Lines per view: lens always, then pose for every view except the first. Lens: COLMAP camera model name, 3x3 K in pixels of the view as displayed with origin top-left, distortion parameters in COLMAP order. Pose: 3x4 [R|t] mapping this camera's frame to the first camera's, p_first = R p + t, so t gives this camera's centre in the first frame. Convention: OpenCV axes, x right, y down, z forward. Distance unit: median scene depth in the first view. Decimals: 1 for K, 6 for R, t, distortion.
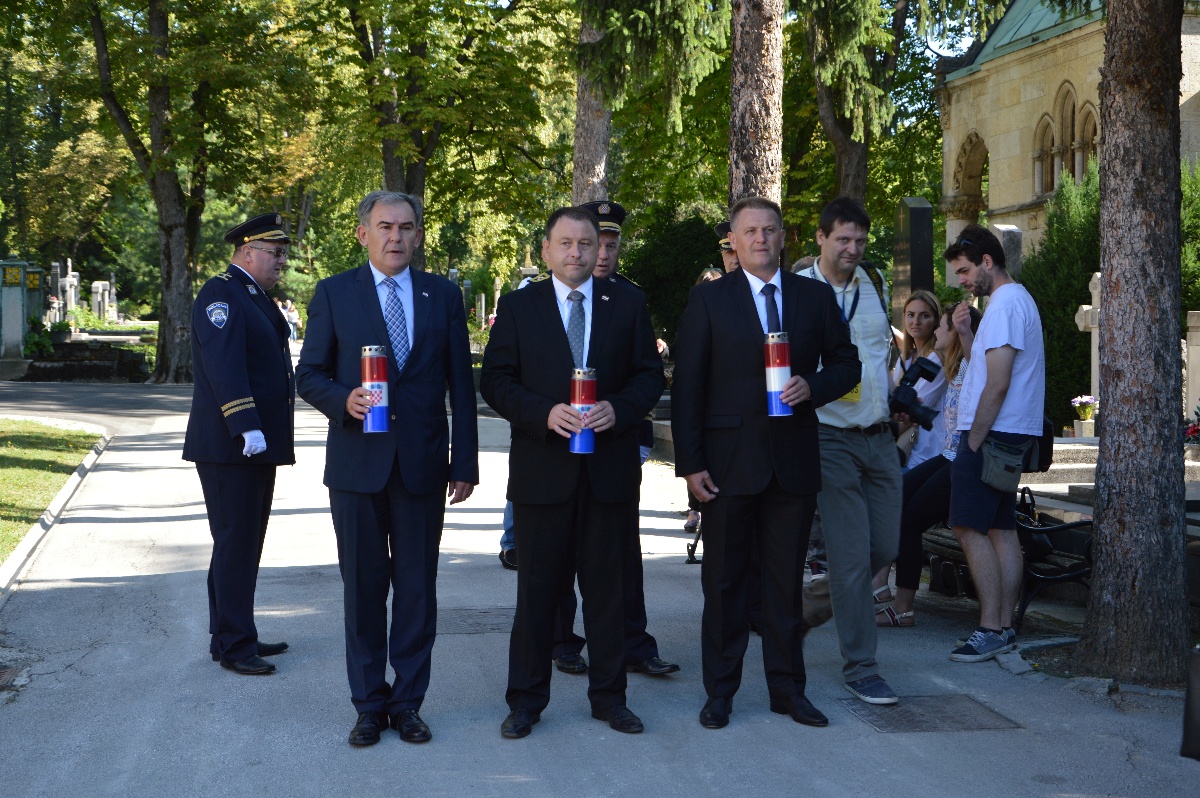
lens RADIAL K [[1741.0, 0, 596.4], [0, 1741.0, 401.2], [0, 0, 1]] dist [-0.010027, 0.000000]
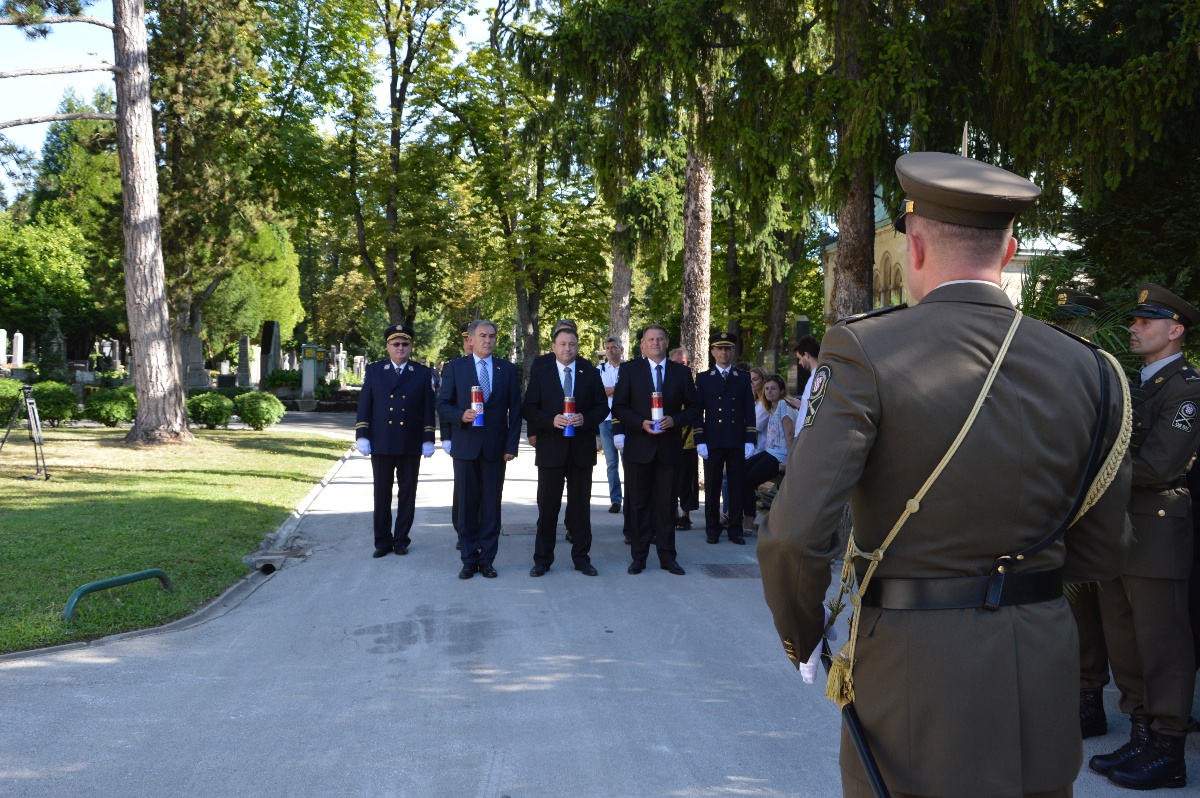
lens RADIAL K [[1106.1, 0, 605.9], [0, 1106.1, 397.3], [0, 0, 1]] dist [-0.003827, 0.000000]
pose [[0.998076, 0.012216, -0.060791, 0.040769], [-0.014185, 0.999385, -0.032070, 0.005753], [0.060362, 0.032871, 0.997635, -0.121355]]
